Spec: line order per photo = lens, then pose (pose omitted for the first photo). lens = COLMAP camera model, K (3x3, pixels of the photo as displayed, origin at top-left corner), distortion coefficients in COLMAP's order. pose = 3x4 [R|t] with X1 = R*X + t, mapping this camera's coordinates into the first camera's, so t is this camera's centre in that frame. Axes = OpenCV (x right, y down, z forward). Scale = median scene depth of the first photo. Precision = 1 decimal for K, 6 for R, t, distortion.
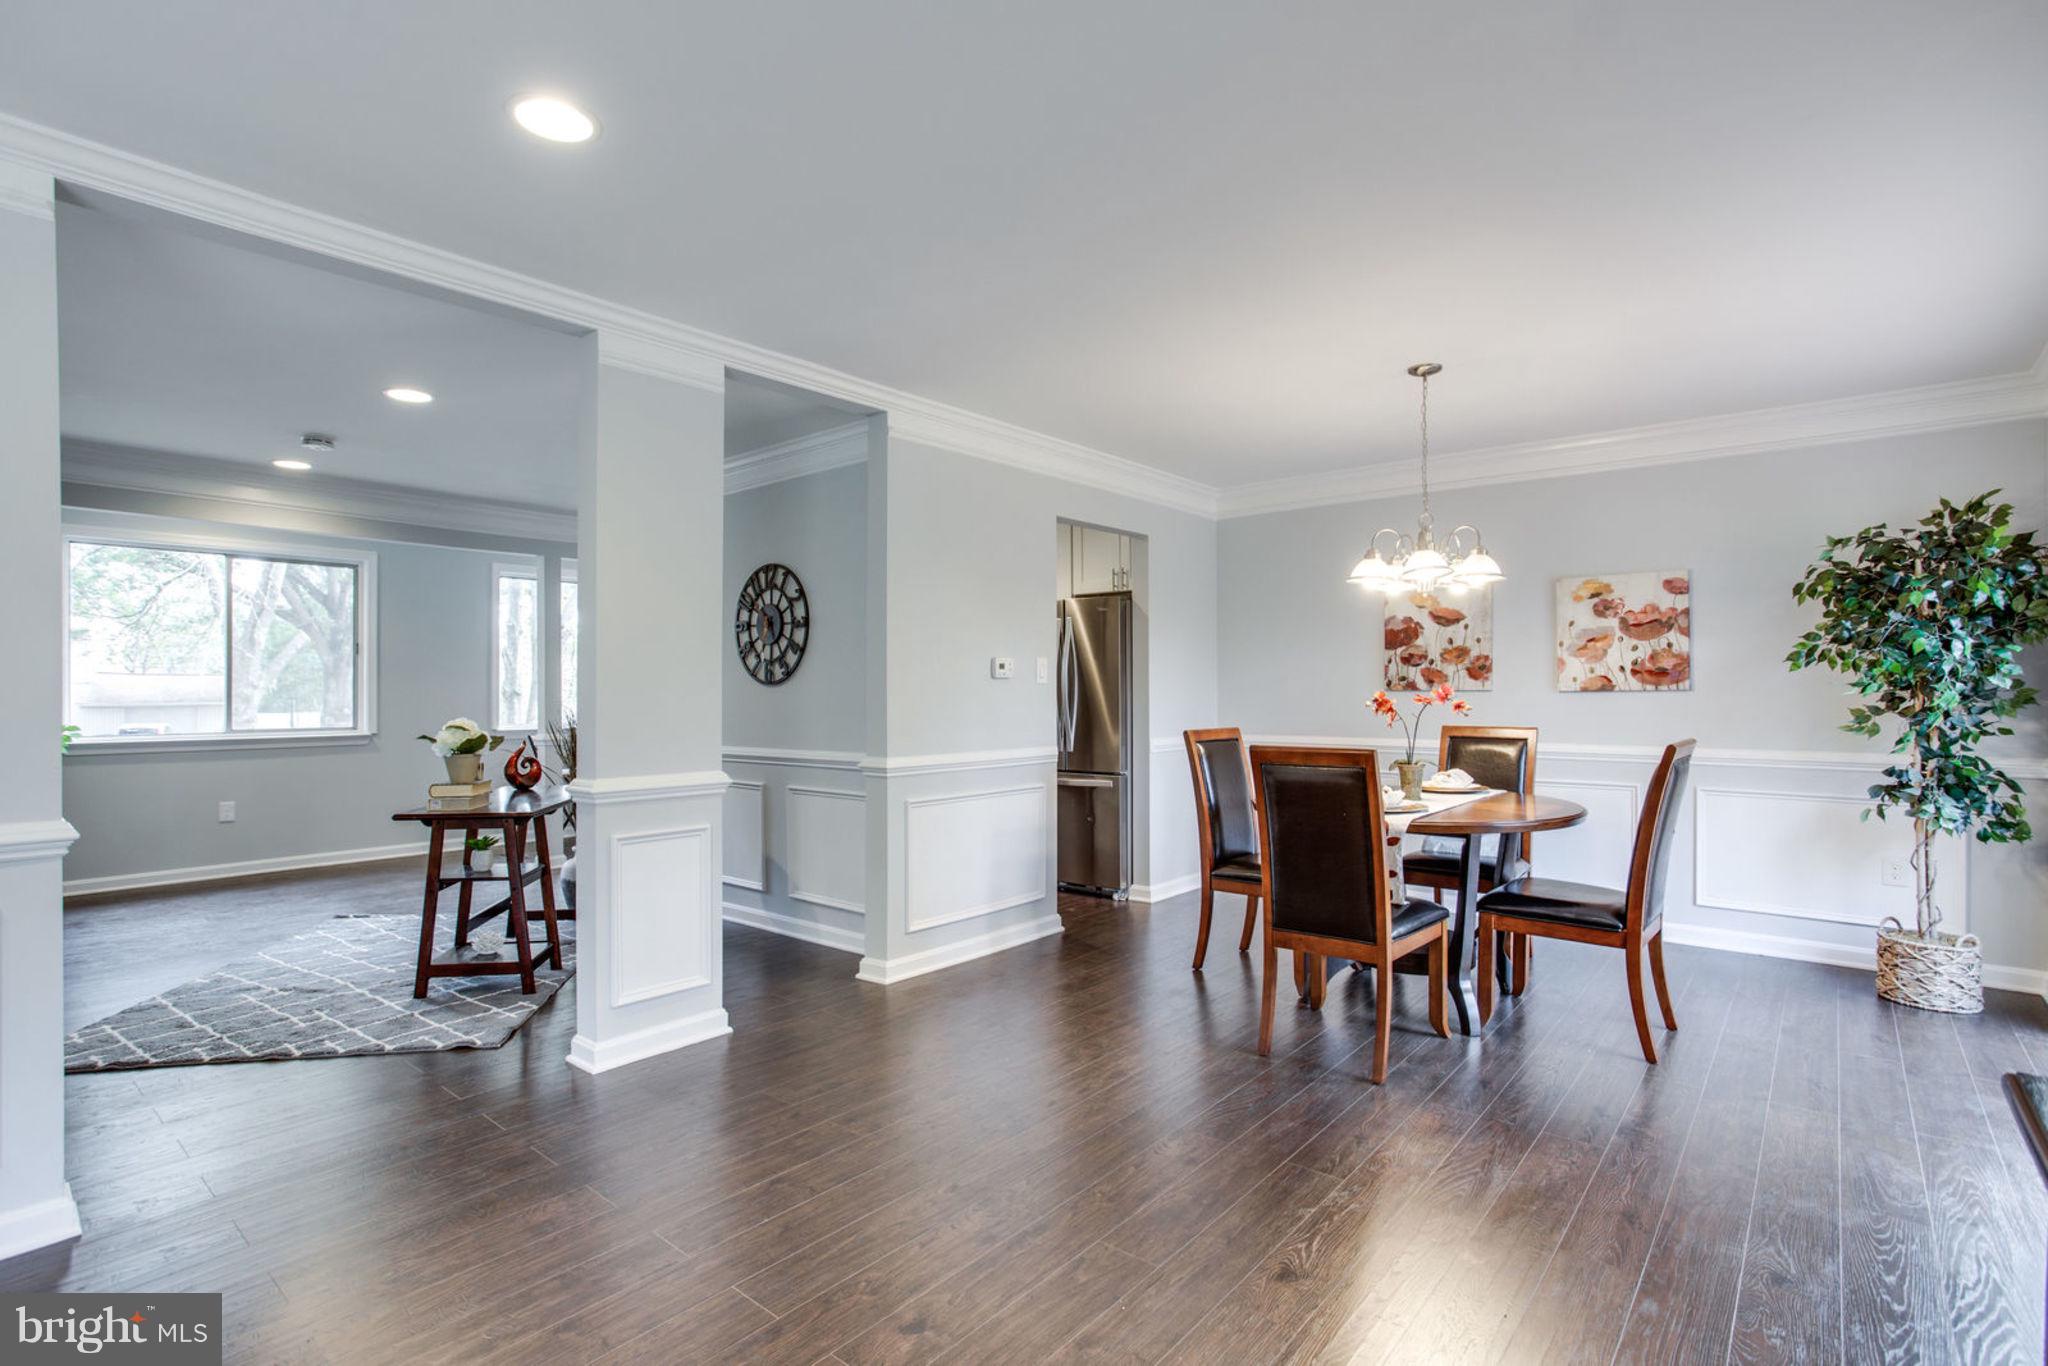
lens RADIAL K [[991.2, 0, 1020.2], [0, 991.2, 696.3], [0, 0, 1]] dist [-0.060500, 0.040639]
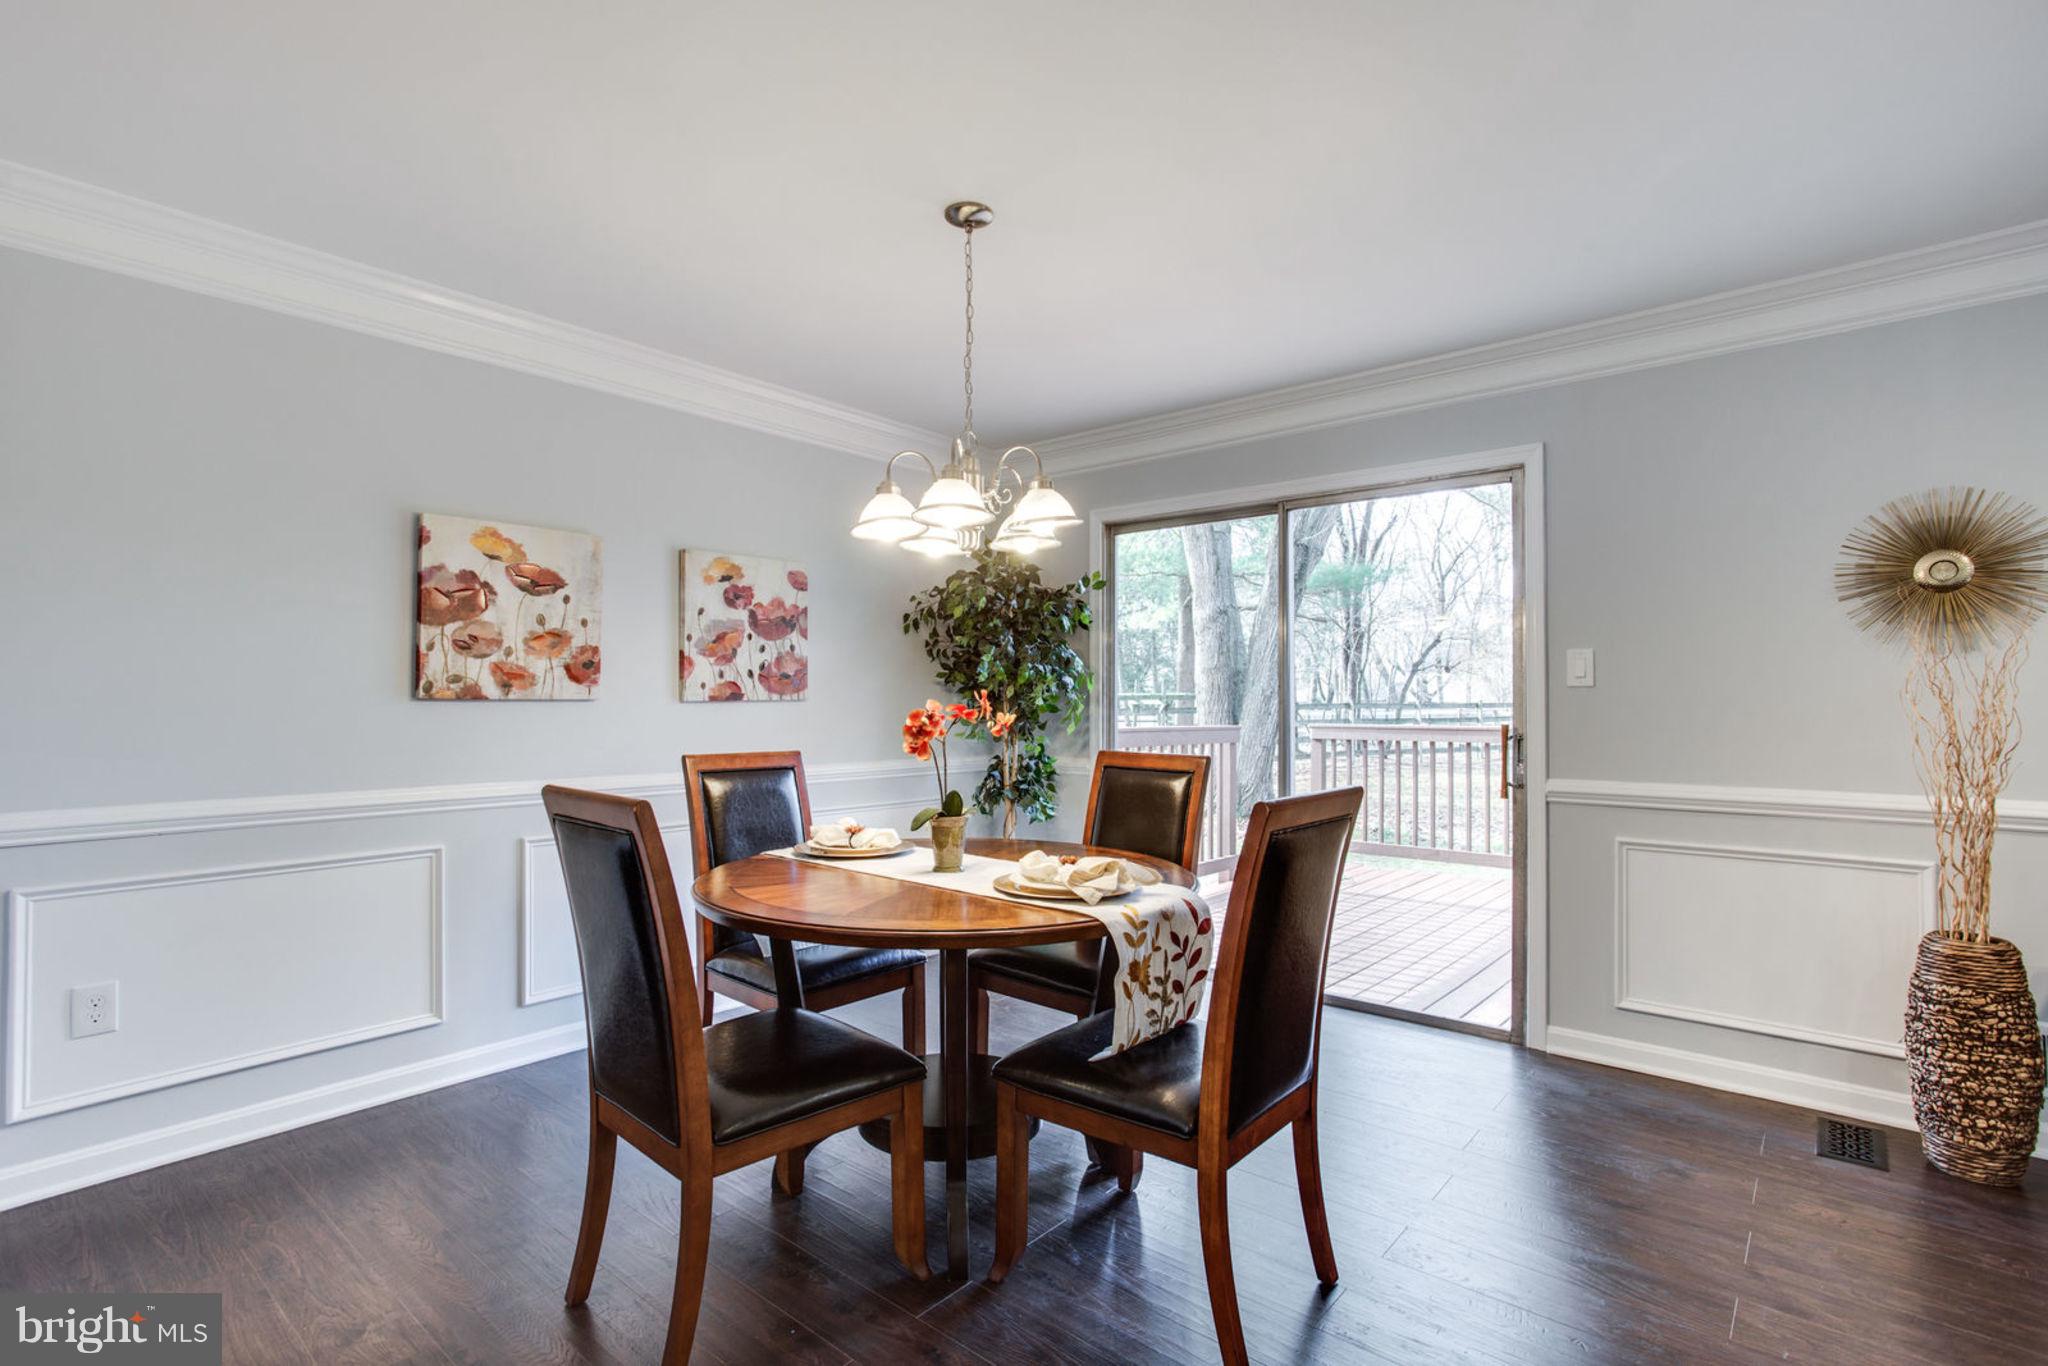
lens RADIAL K [[972.4, 0, 1012.3], [0, 972.4, 681.2], [0, 0, 1]] dist [-0.037793, 0.016071]
pose [[0.003732, 0.022658, 0.999736, -0.192931], [0.005511, 0.999728, -0.022678, -0.002648], [-0.999978, 0.005594, 0.003606, 0.811754]]
